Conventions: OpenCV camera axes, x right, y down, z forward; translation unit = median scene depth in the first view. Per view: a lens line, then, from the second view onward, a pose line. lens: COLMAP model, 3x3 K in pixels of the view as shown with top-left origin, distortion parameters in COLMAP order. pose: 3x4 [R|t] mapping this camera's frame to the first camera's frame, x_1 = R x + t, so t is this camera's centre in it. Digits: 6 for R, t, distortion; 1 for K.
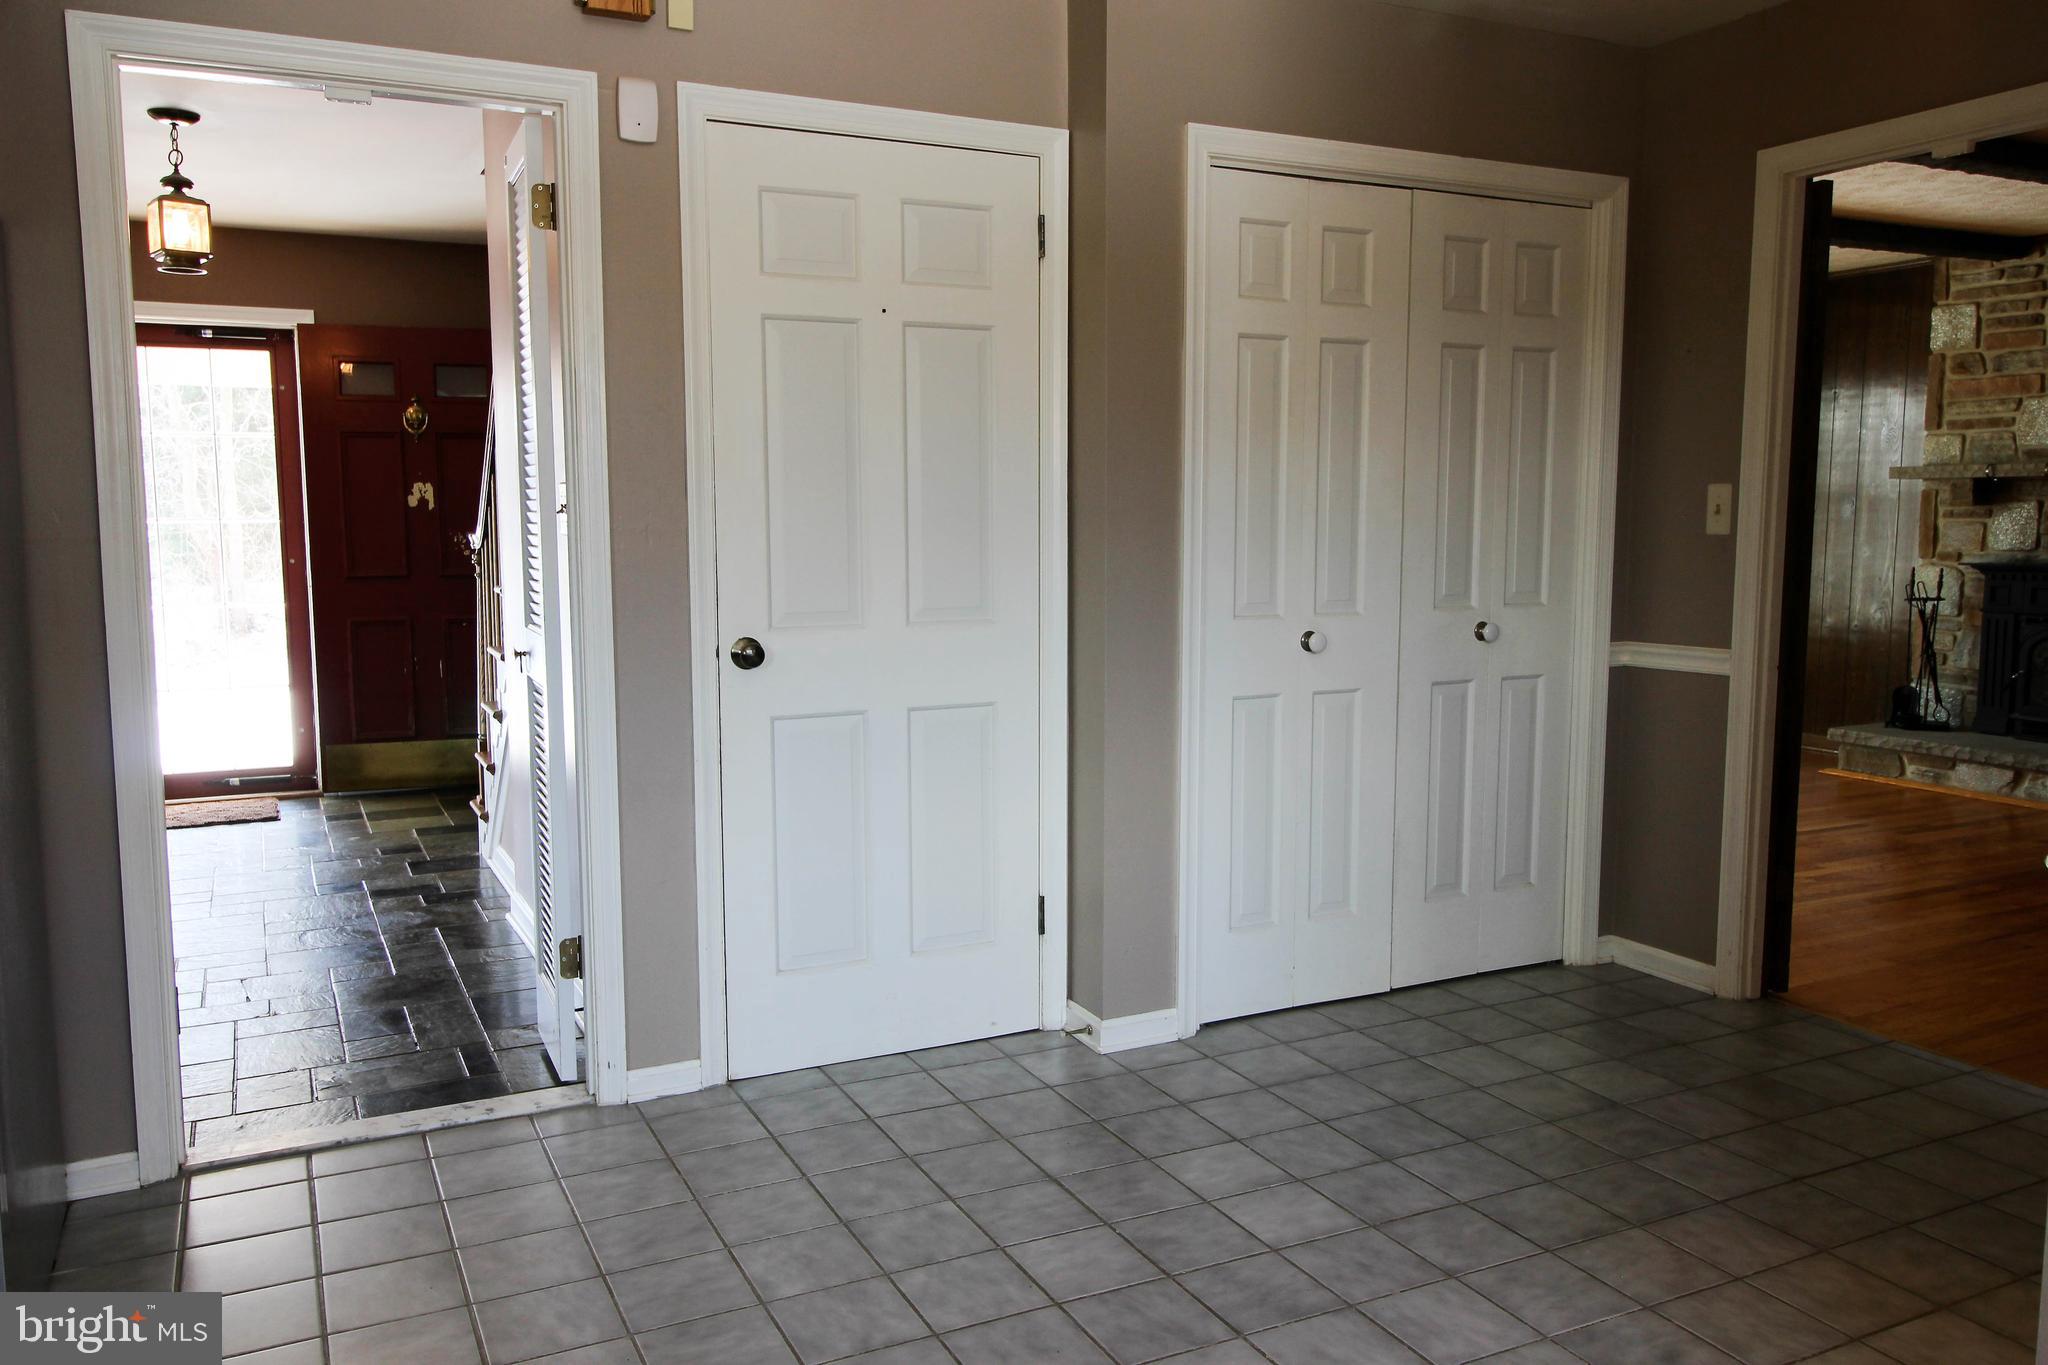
lens RADIAL K [[1551.0, 0, 1017.7], [0, 1551.0, 683.0], [0, 0, 1]] dist [0.006352, 0.000400]
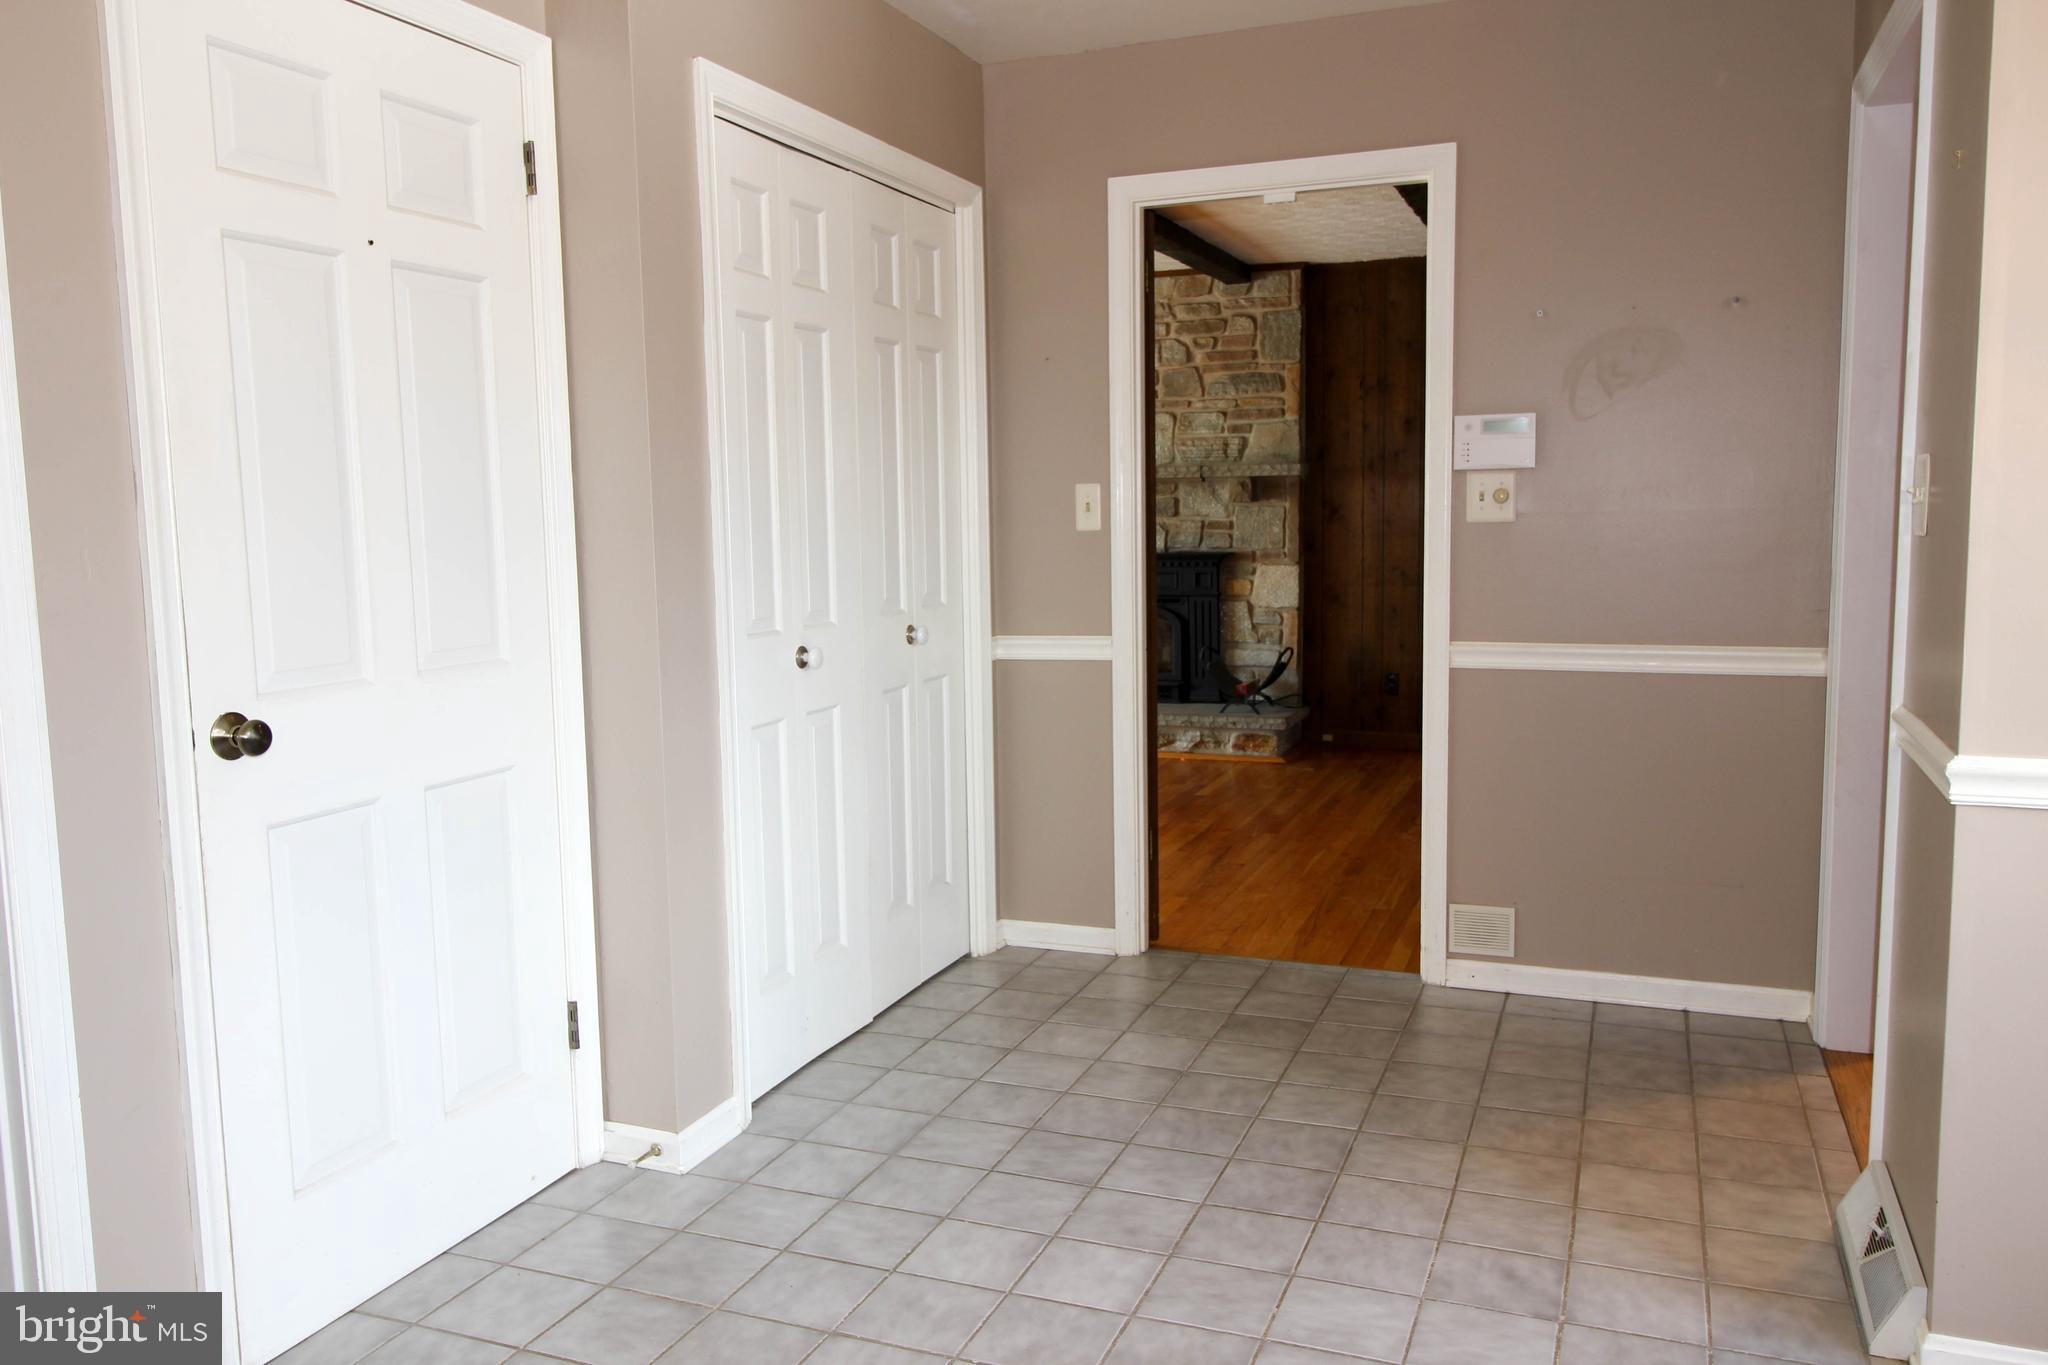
lens RADIAL K [[1551.0, 0, 1021.3], [0, 1551.0, 681.7], [0, 0, 1]] dist [0.006352, 0.000400]
pose [[0.741701, -0.086020, 0.665192, -0.320908], [0.090127, 0.995530, 0.028245, -0.026939], [-0.664648, 0.039003, 0.746138, 0.241097]]
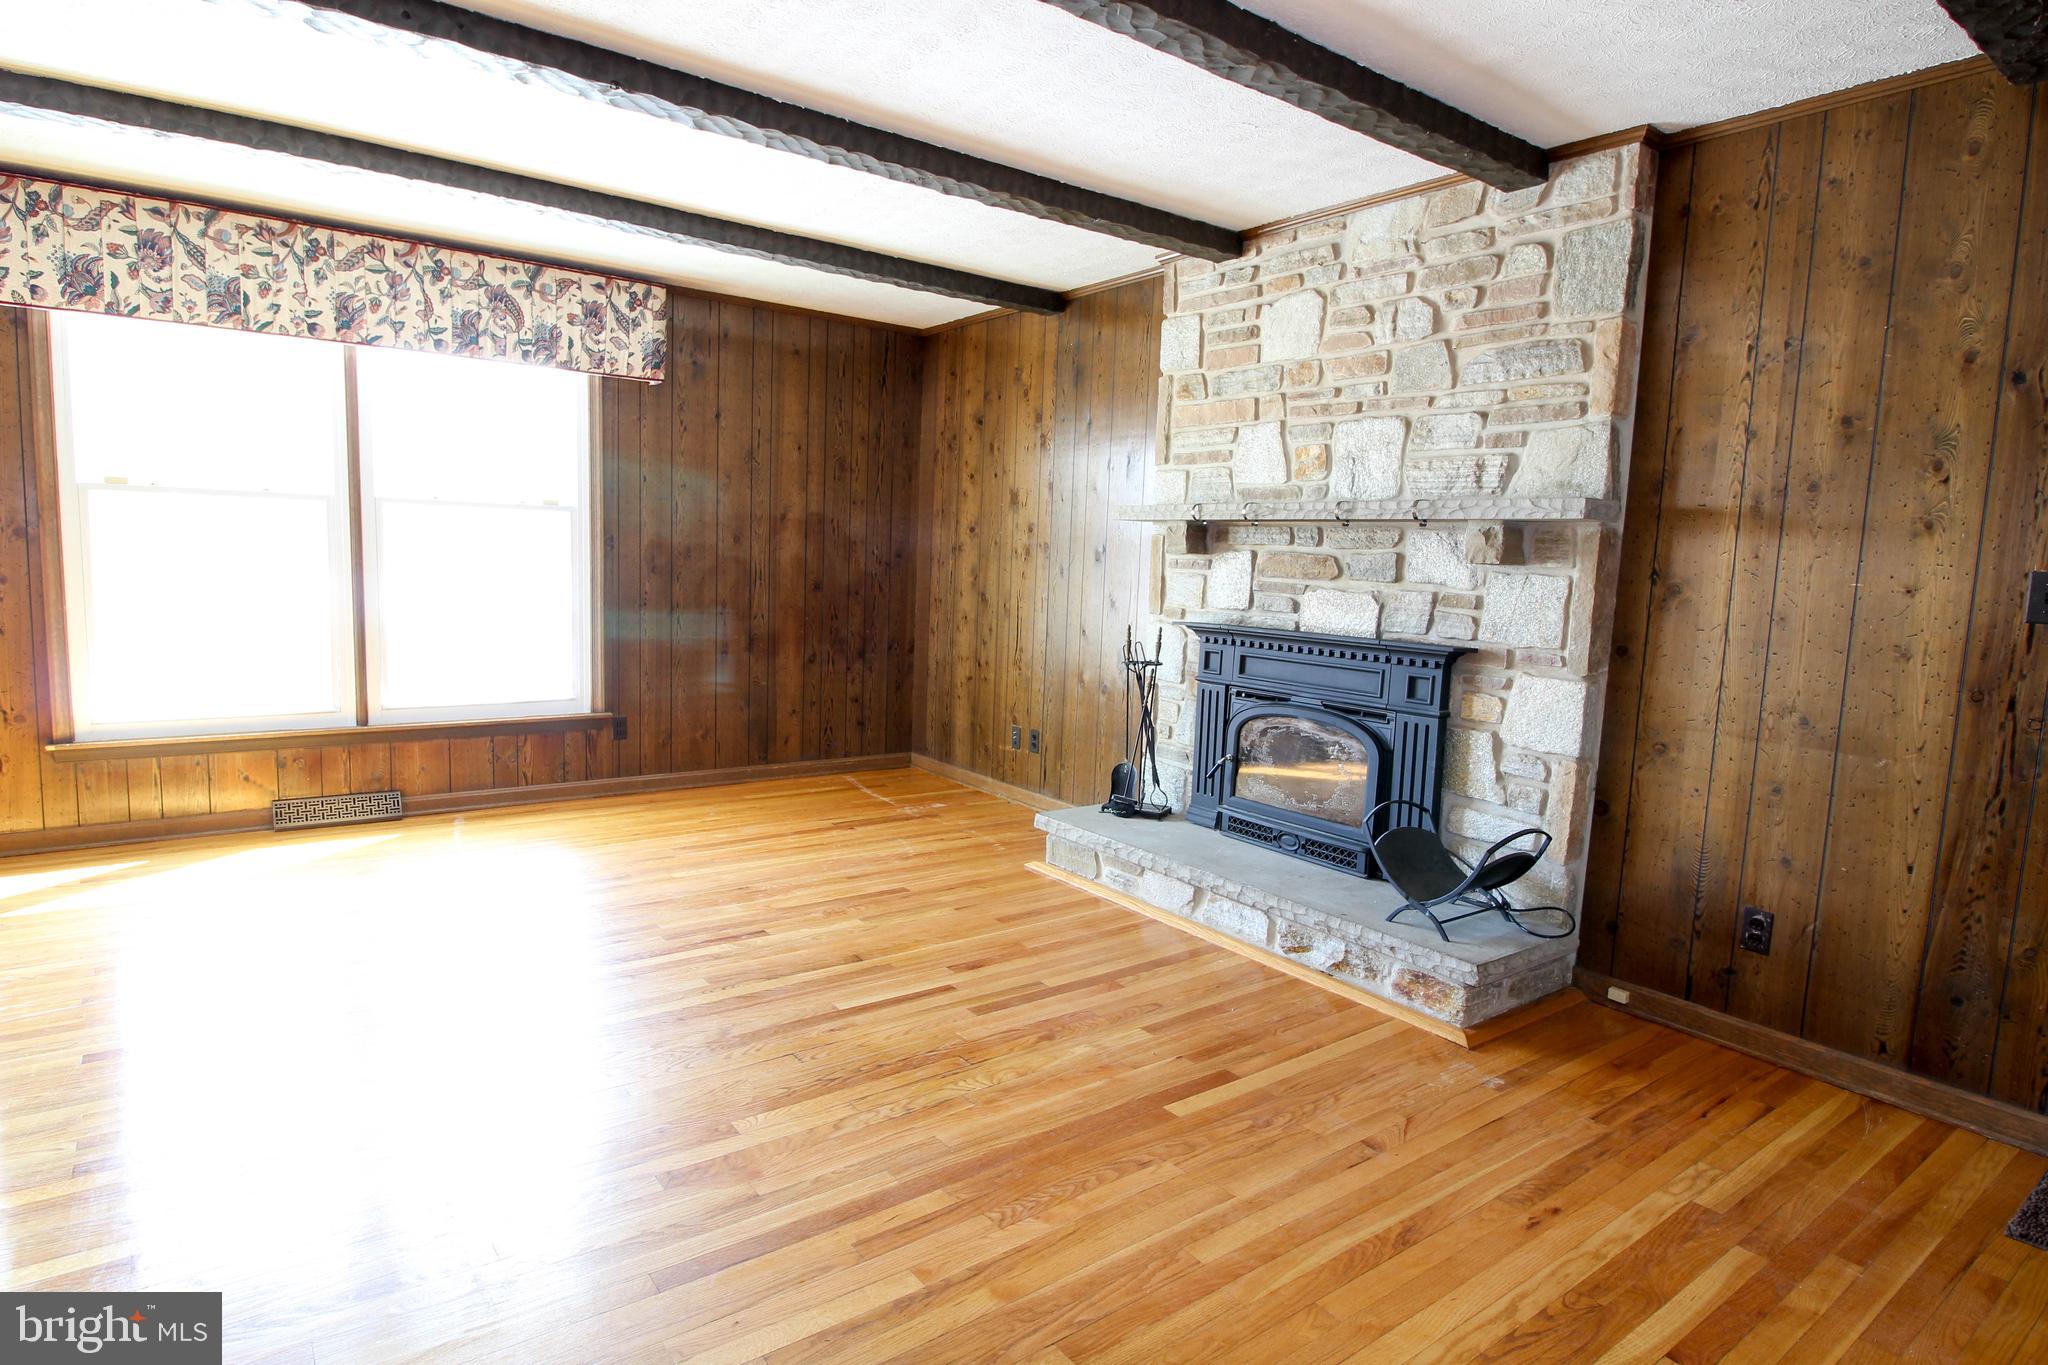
lens RADIAL K [[1098.7, 0, 1033.8], [0, 1098.7, 679.3], [0, 0, 1]] dist [0.006240, -0.013138]
pose [[0.980687, 0.020940, 0.194462, 0.780322], [-0.021493, 0.999769, 0.000732, -0.084252], [-0.194401, -0.004897, 0.980910, 0.809242]]
